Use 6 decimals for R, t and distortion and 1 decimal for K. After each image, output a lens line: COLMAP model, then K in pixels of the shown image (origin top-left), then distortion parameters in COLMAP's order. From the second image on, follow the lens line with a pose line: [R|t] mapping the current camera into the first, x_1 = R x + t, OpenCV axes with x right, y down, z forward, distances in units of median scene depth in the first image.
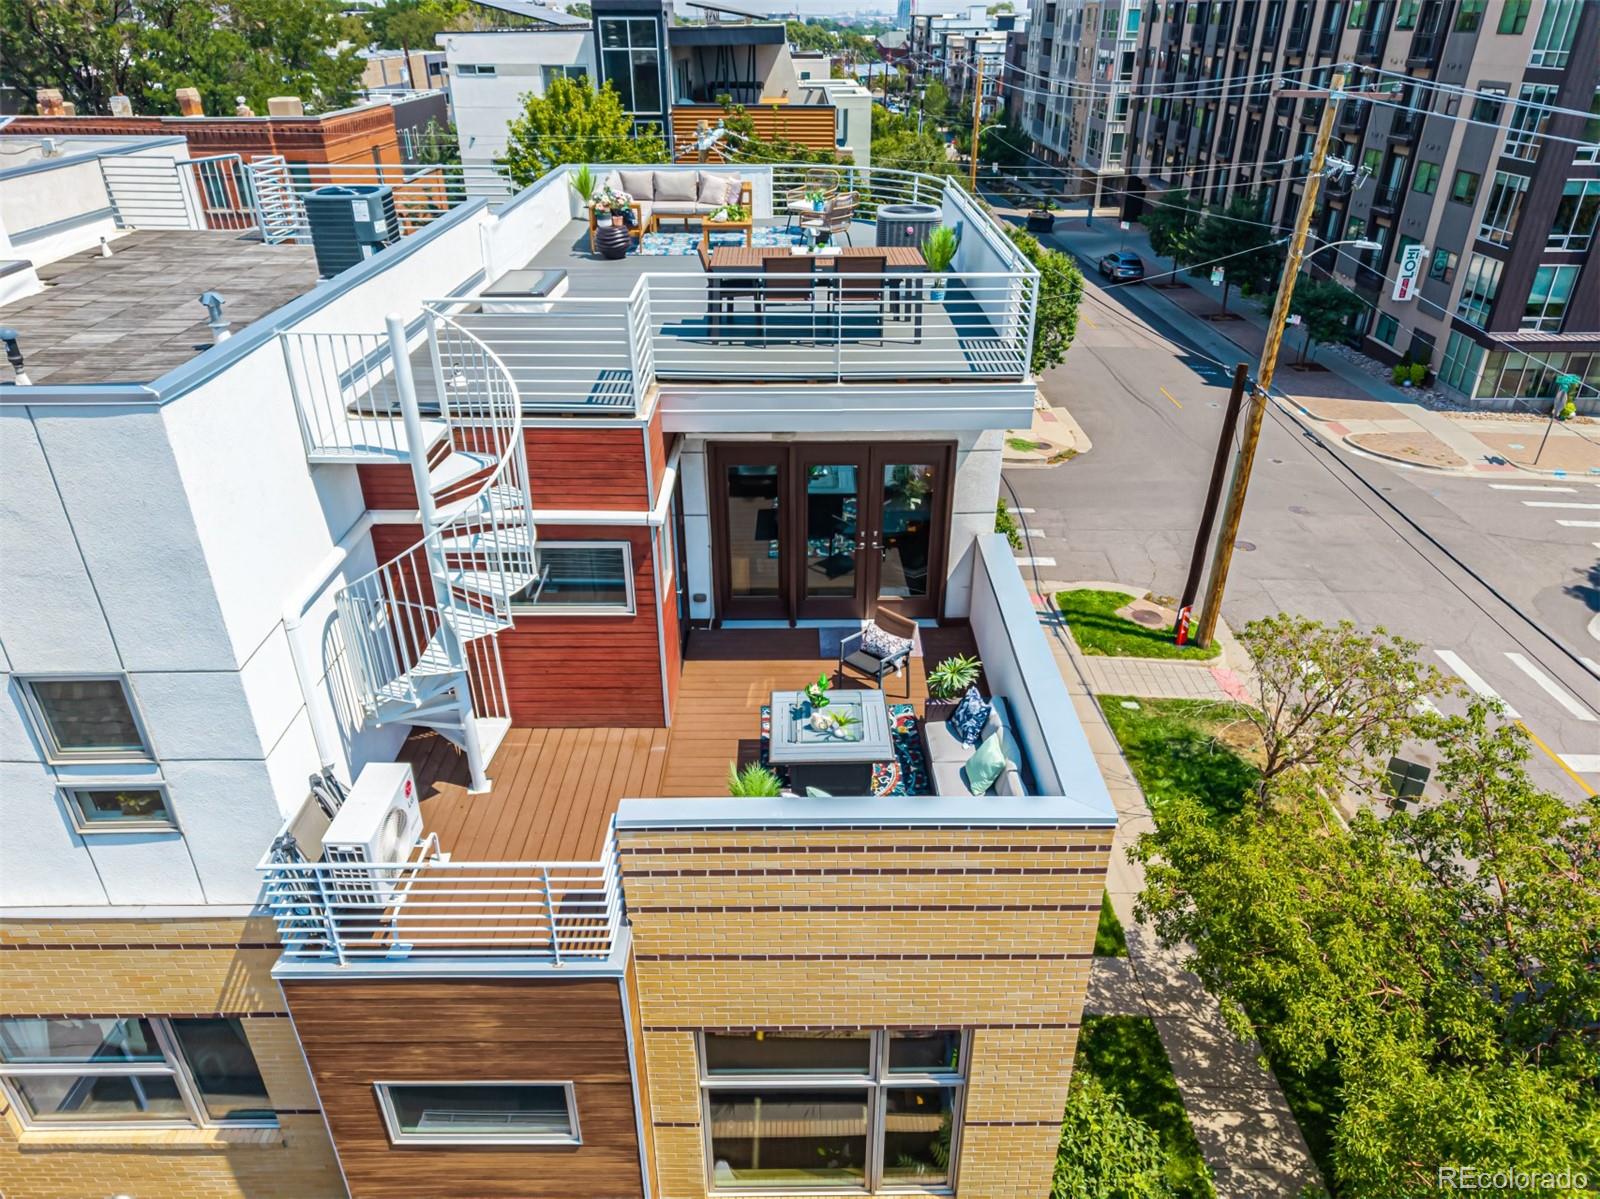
lens RADIAL K [[1075.1, 0, 800.0], [0, 1075.1, 599.5], [0, 0, 1]] dist [0.022675, -0.018768]
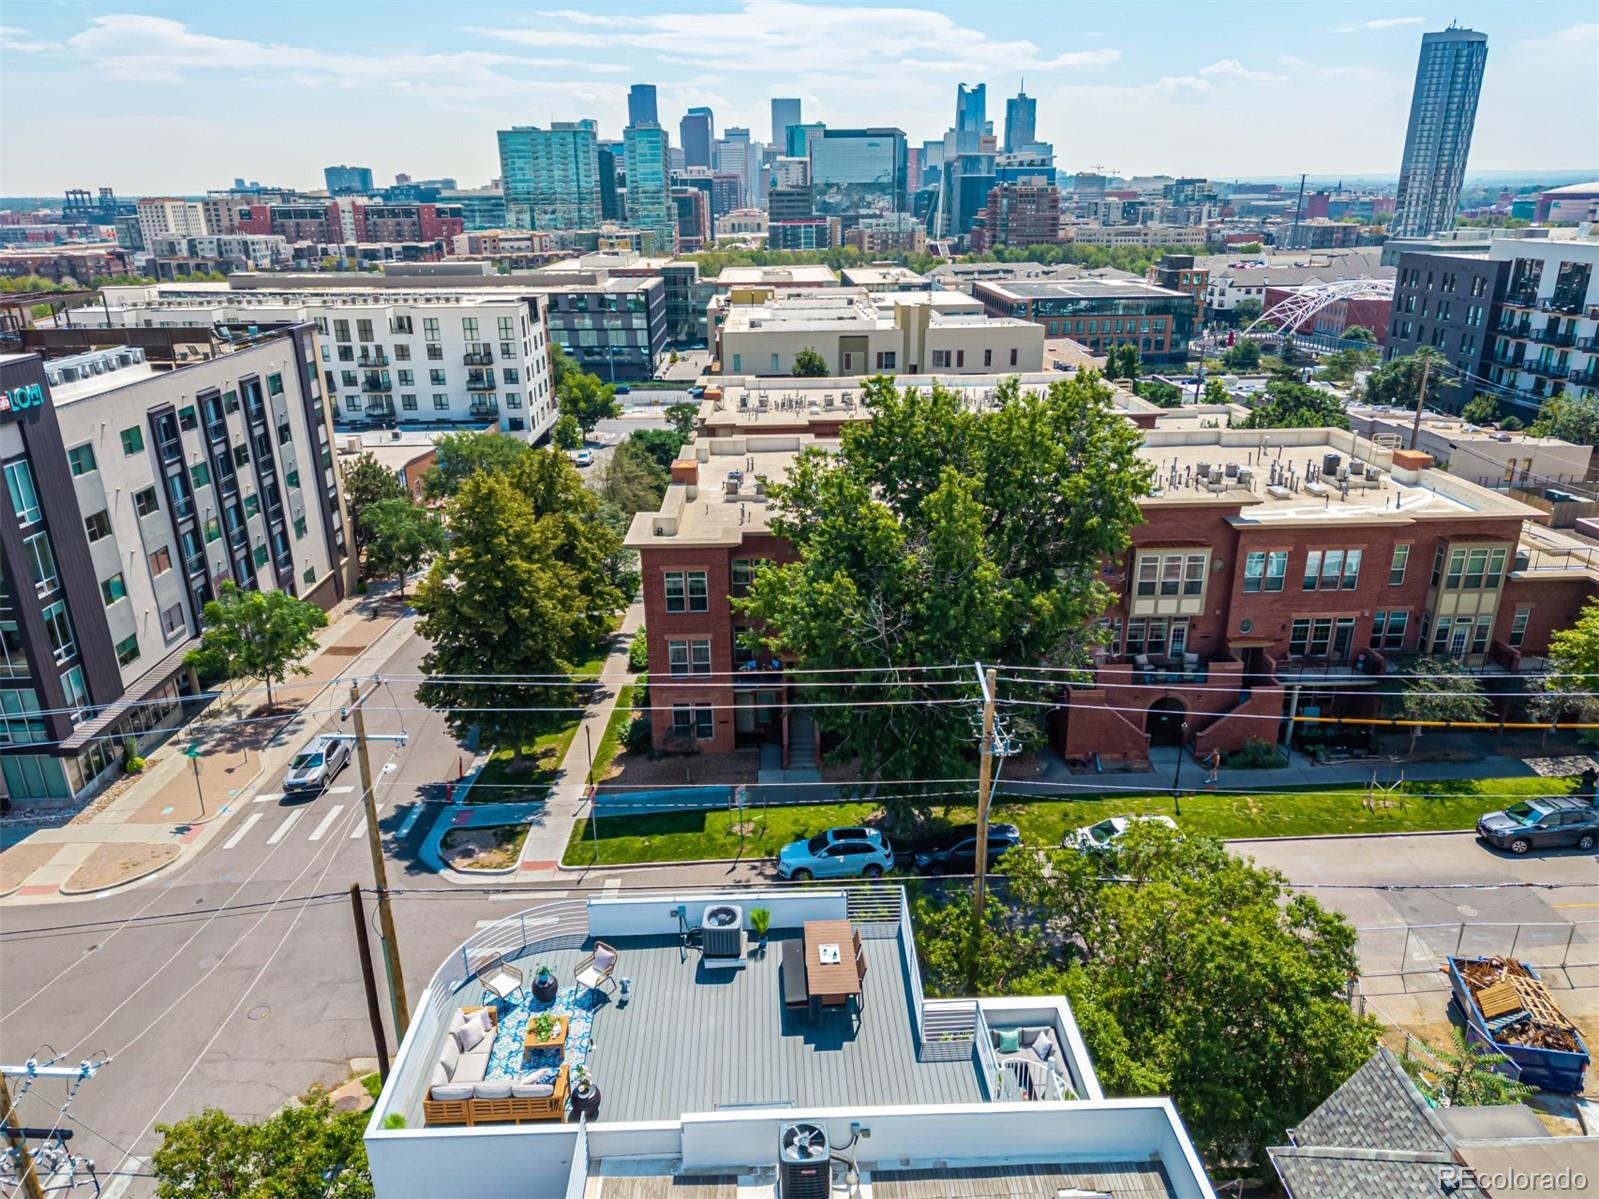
lens RADIAL K [[1074.4, 0, 799.5], [0, 1074.4, 599.5], [0, 0, 1]] dist [0.022675, -0.018768]
pose [[-0.032634, -0.331370, 0.942936, -0.613254], [0.491468, 0.816177, 0.303833, -0.558223], [-0.870284, 0.473339, 0.136223, 0.232238]]
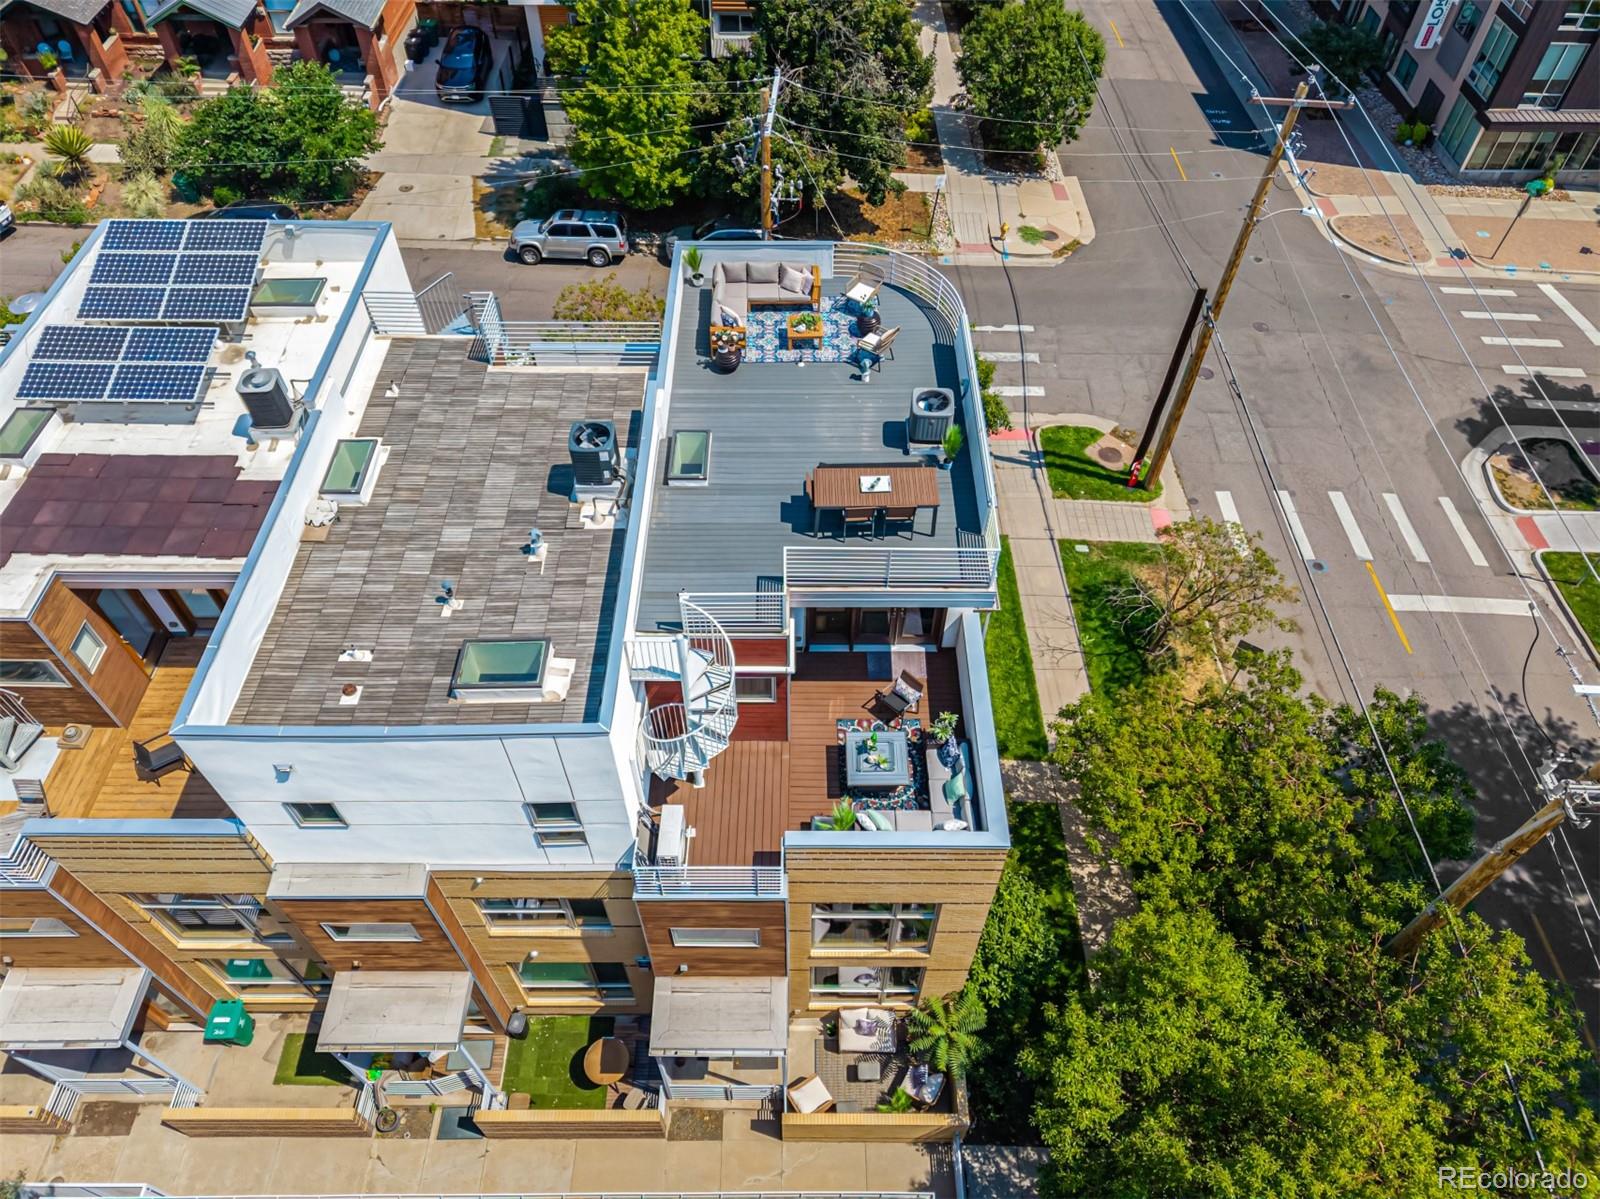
lens RADIAL K [[1075.1, 0, 800.0], [0, 1075.1, 599.5], [0, 0, 1]] dist [0.022675, -0.018768]
pose [[0.999951, 0.009860, 0.000920, -0.041056], [-0.009523, 0.931908, 0.362570, -0.301223], [0.002717, -0.362561, 0.931956, -0.249028]]
